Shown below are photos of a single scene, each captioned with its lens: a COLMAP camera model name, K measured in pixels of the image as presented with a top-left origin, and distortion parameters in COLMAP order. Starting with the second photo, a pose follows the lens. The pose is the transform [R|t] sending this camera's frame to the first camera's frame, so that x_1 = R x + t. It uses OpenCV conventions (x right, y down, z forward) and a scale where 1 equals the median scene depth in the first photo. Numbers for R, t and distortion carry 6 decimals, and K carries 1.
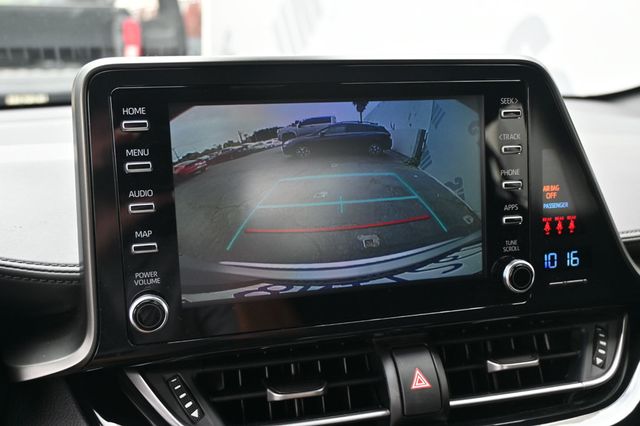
lens RADIAL K [[629.0, 0, 315.9], [0, 629.0, 215.5], [0, 0, 1]] dist [0.014156, 0.000000]
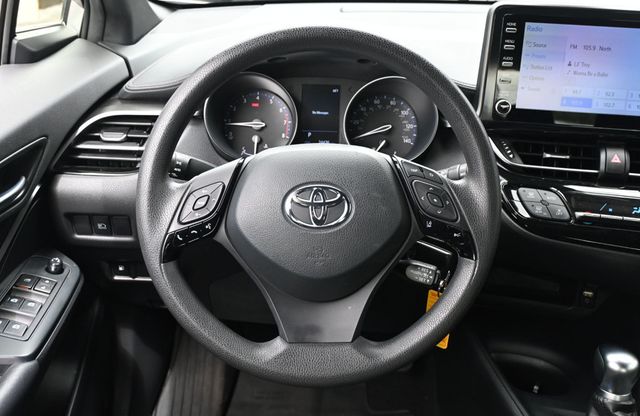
lens RADIAL K [[716.8, 0, 316.3], [0, 716.8, 204.9], [0, 0, 1]] dist [-0.004775, 0.000000]
pose [[0.928643, 0.175001, -0.327102, 0.039278], [-0.133626, 0.980348, 0.145125, 0.197734], [0.346071, -0.091060, 0.933779, -1.725315]]
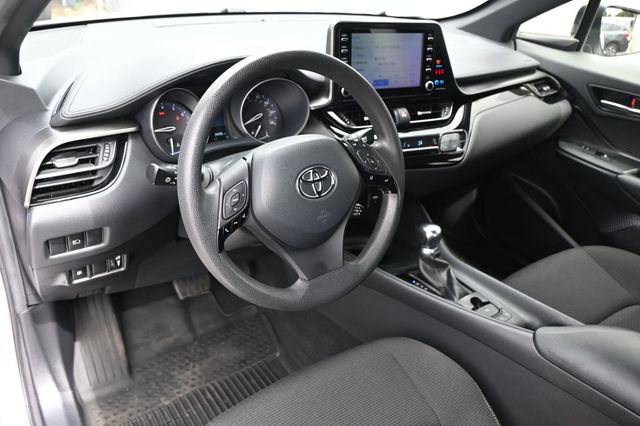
lens RADIAL K [[504.0, 0, 318.5], [0, 504.0, 210.5], [0, 0, 1]] dist [-0.002461, 0.001144]
pose [[0.962967, -0.050103, 0.264925, -1.122230], [-0.010863, 0.974574, 0.223801, 0.157341], [-0.269402, -0.218391, 0.937938, -1.741413]]
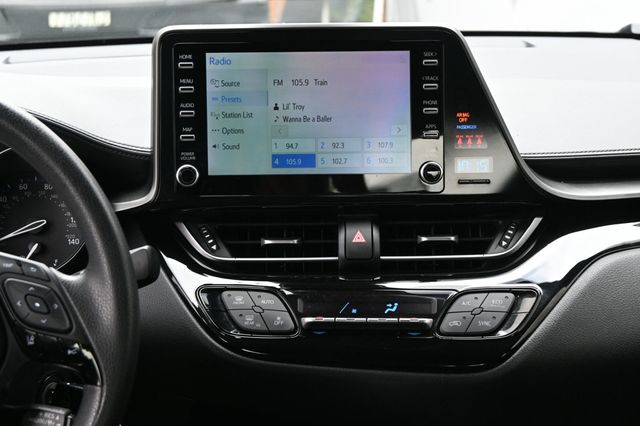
lens RADIAL K [[1283.1, 0, 319.3], [0, 1283.1, 212.2], [0, 0, 1]] dist [0.059553, 0.000000]
pose [[0.972835, 0.046102, -0.226862, 0.774450], [-0.053447, 0.998223, -0.026340, 0.290373], [0.225245, 0.037750, 0.973571, -2.035556]]
